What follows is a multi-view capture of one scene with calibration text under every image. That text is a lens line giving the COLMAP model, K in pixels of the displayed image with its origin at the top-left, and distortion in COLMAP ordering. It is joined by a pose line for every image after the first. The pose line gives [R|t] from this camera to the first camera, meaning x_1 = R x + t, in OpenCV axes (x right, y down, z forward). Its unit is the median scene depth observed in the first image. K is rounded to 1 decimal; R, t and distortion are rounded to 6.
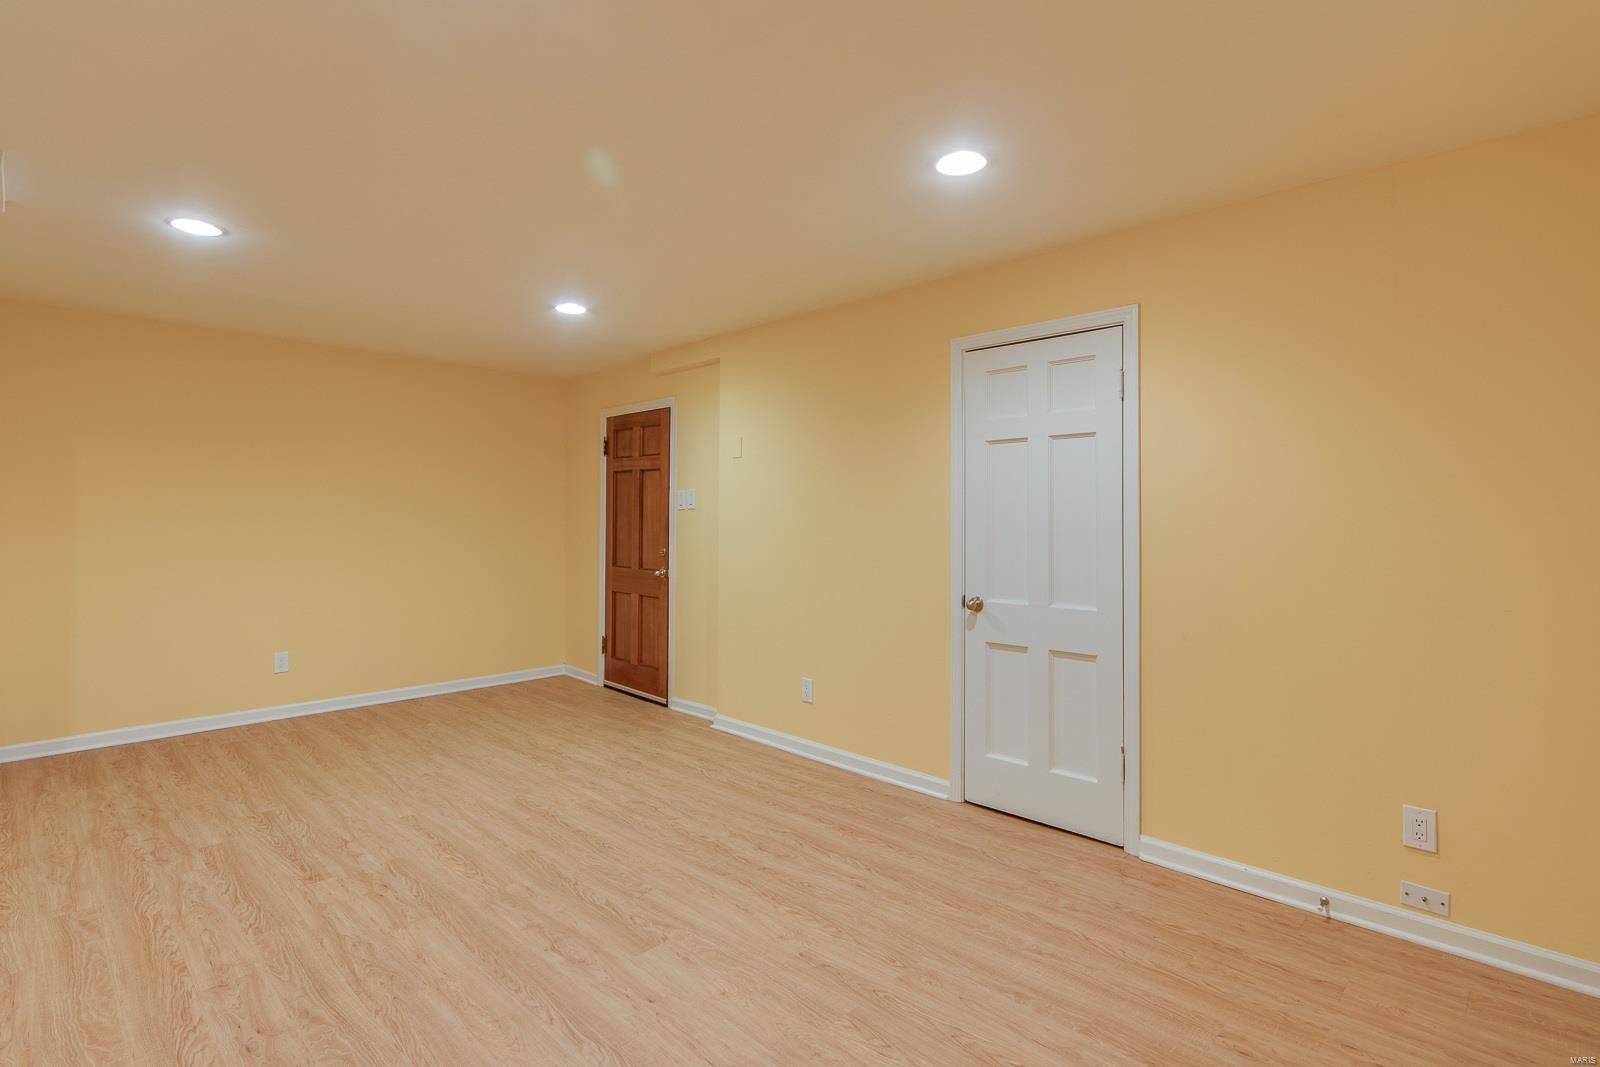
lens RADIAL K [[736.4, 0, 801.2], [0, 736.4, 529.7], [0, 0, 1]] dist [0.003536, -0.000412]
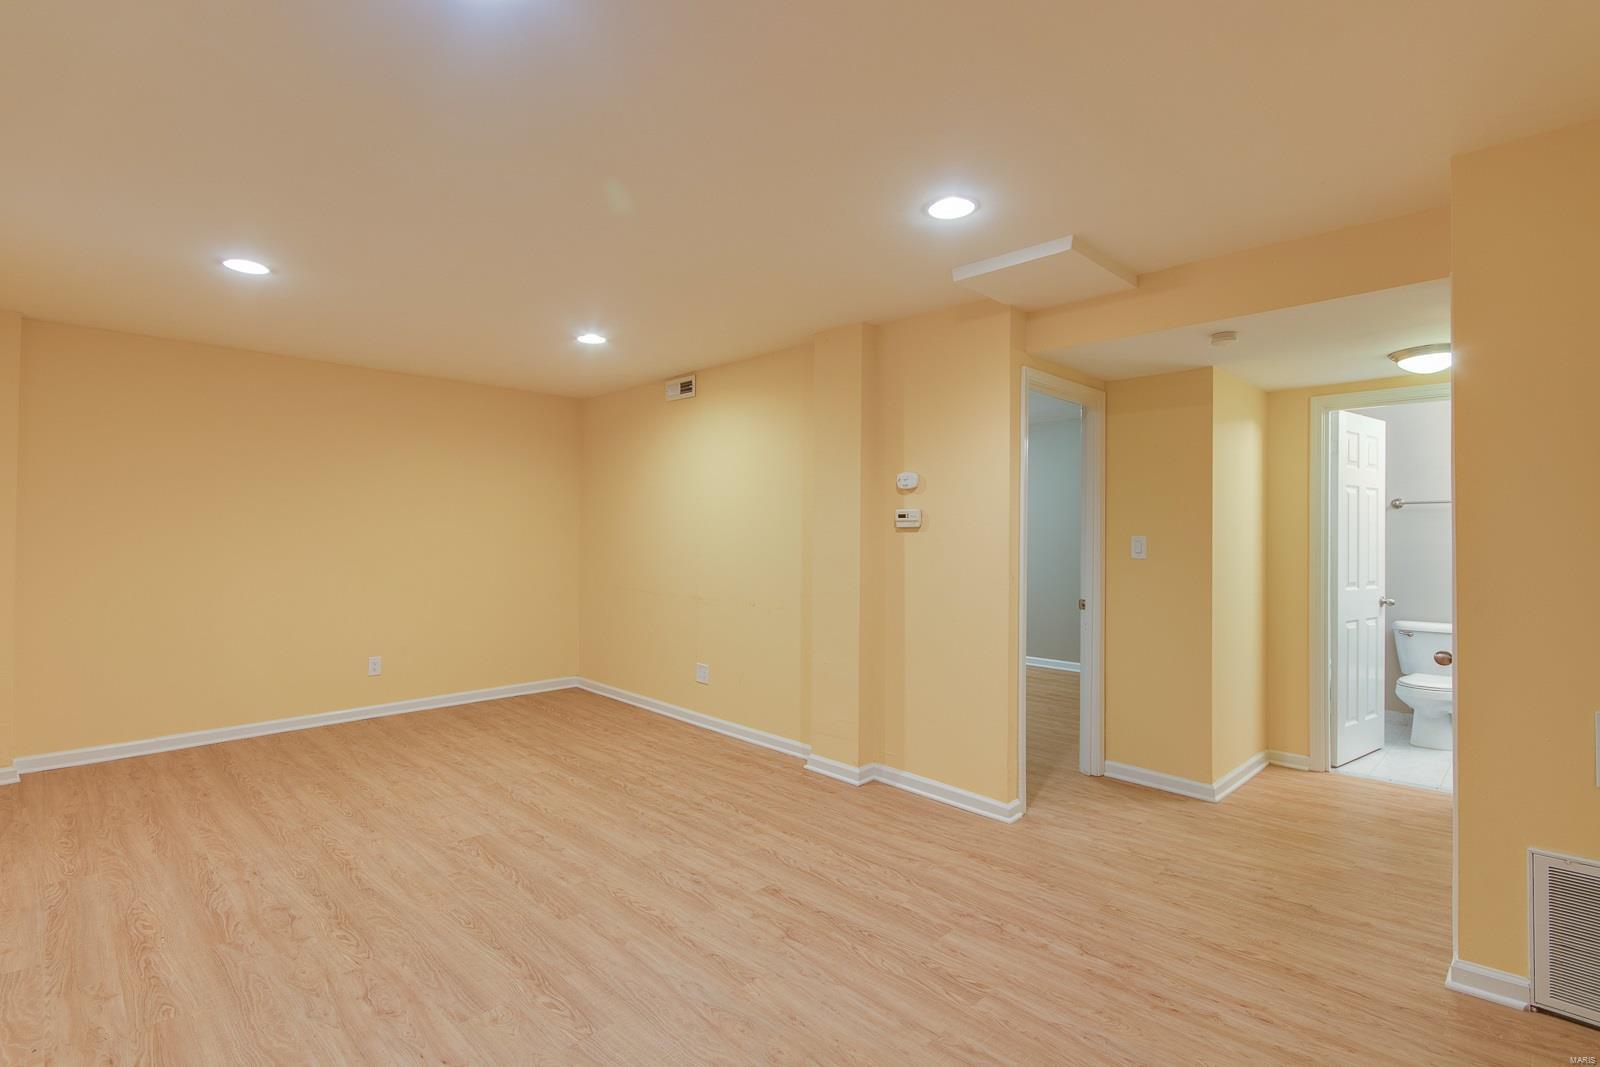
lens RADIAL K [[736.4, 0, 805.9], [0, 736.4, 534.2], [0, 0, 1]] dist [0.003536, -0.000412]
pose [[-0.999892, -0.009841, 0.010937, -0.698331], [-0.009732, 0.999903, 0.009927, -0.028341], [-0.011033, 0.009820, -0.999891, 1.970191]]
